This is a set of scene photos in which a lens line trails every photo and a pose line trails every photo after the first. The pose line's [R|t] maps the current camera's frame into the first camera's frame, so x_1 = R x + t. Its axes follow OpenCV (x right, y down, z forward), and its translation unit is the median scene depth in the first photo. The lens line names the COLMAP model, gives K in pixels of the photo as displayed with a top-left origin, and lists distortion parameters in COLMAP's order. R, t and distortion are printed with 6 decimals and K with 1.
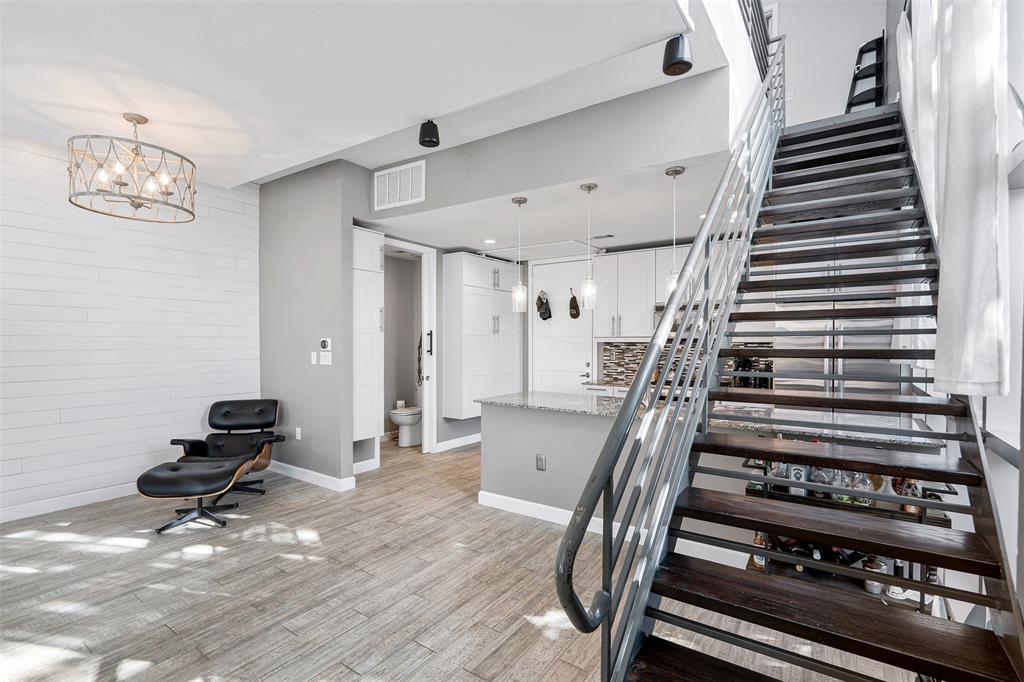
lens RADIAL K [[478.3, 0, 495.8], [0, 478.3, 344.2], [0, 0, 1]] dist [-0.009577, 0.002613]
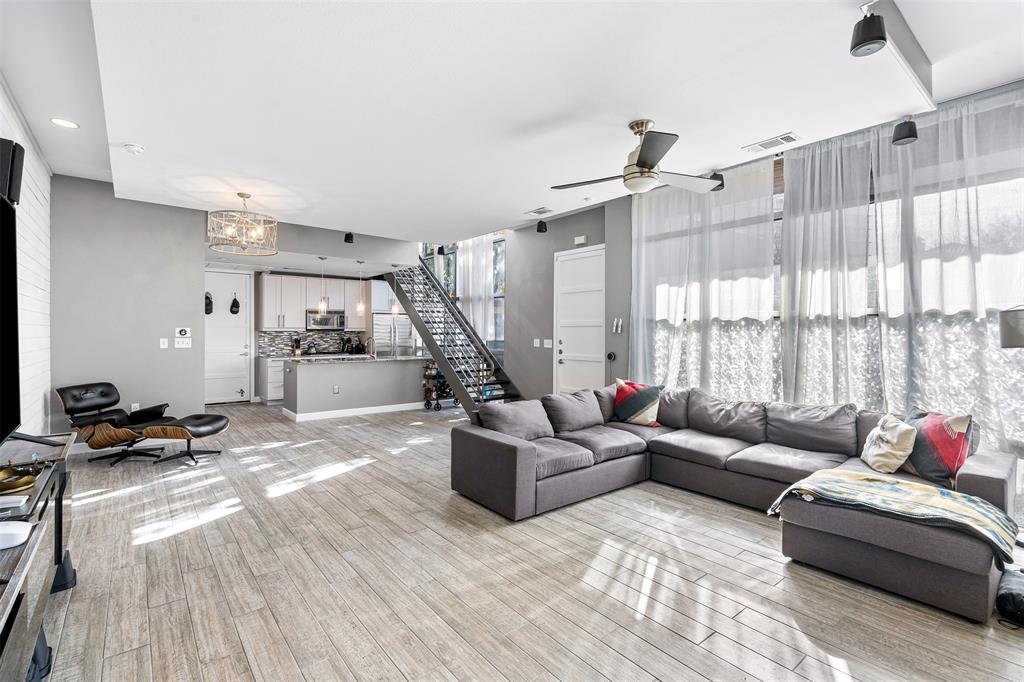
lens RADIAL K [[478.3, 0, 515.1], [0, 478.3, 322.0], [0, 0, 1]] dist [-0.009577, 0.002613]
pose [[0.263343, 0.019055, 0.964514, -1.375785], [0.006686, 0.999745, -0.021577, 0.006426], [-0.964679, 0.012131, 0.263149, -0.224652]]
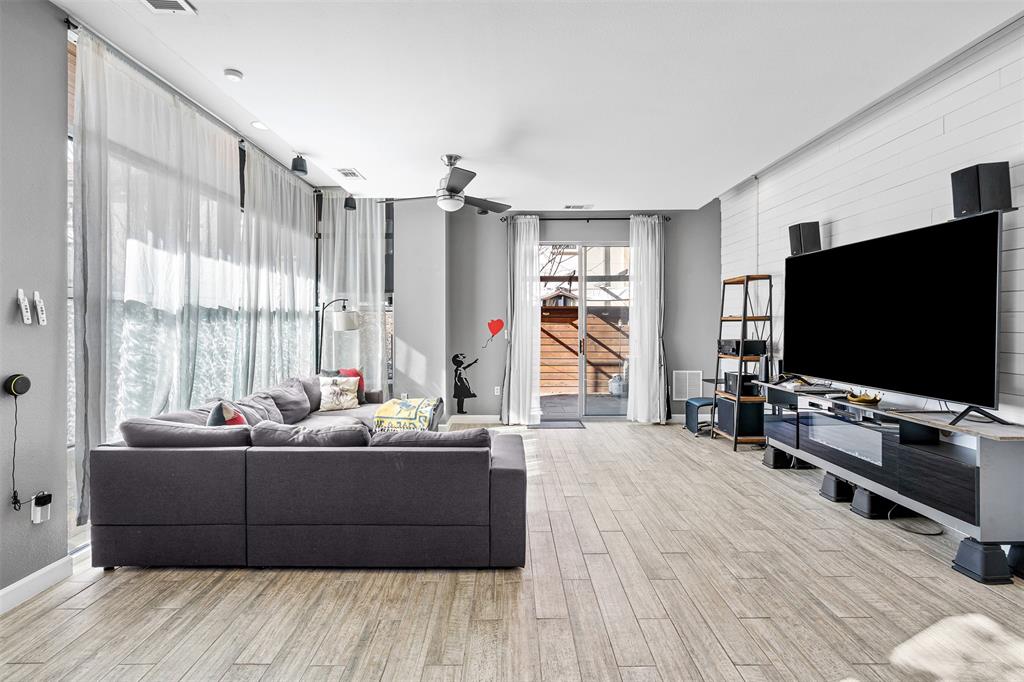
lens RADIAL K [[478.3, 0, 500.4], [0, 478.3, 323.1], [0, 0, 1]] dist [-0.009577, 0.002613]
pose [[-0.820712, 0.001377, -0.571341, -0.190350], [-0.003836, 0.999961, 0.007919, -0.000098], [0.571330, 0.008691, -0.820675, 0.579624]]
